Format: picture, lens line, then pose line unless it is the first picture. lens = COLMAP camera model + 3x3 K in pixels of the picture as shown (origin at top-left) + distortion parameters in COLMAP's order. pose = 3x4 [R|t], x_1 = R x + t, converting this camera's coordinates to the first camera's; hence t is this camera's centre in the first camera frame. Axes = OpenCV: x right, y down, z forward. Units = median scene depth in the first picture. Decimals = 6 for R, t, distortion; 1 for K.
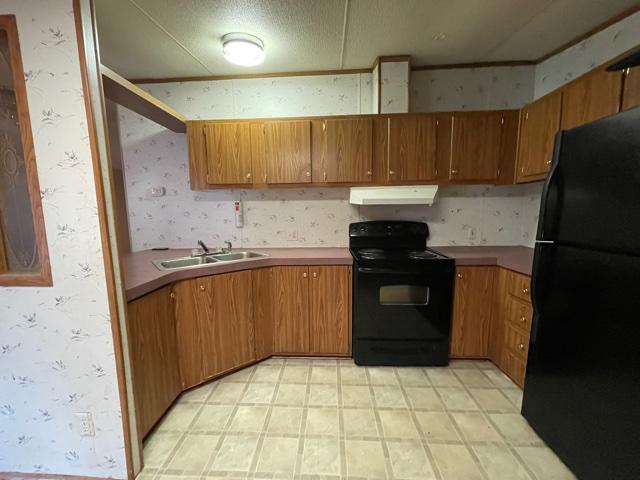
lens RADIAL K [[257.7, 0, 317.0], [0, 257.7, 240.6], [0, 0, 1]] dist [-0.001081, -0.000172]
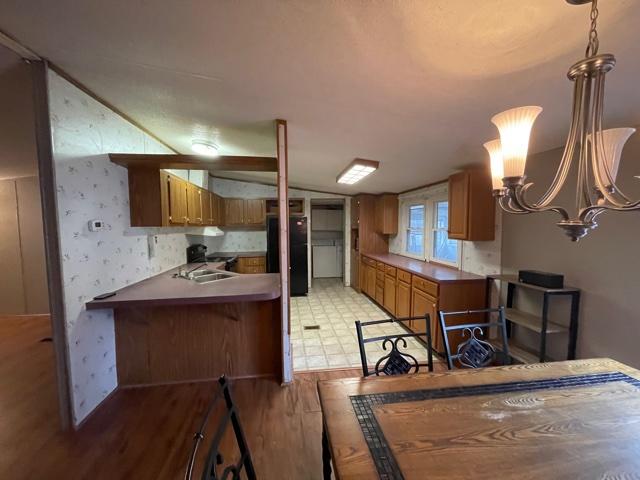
lens RADIAL K [[257.7, 0, 317.0], [0, 257.7, 240.6], [0, 0, 1]] dist [-0.001081, -0.000172]
pose [[-0.181217, -0.039874, 0.982635, -1.527842], [0.125901, 0.990015, 0.063392, -0.107686], [-0.975351, 0.135203, -0.174387, 0.477603]]
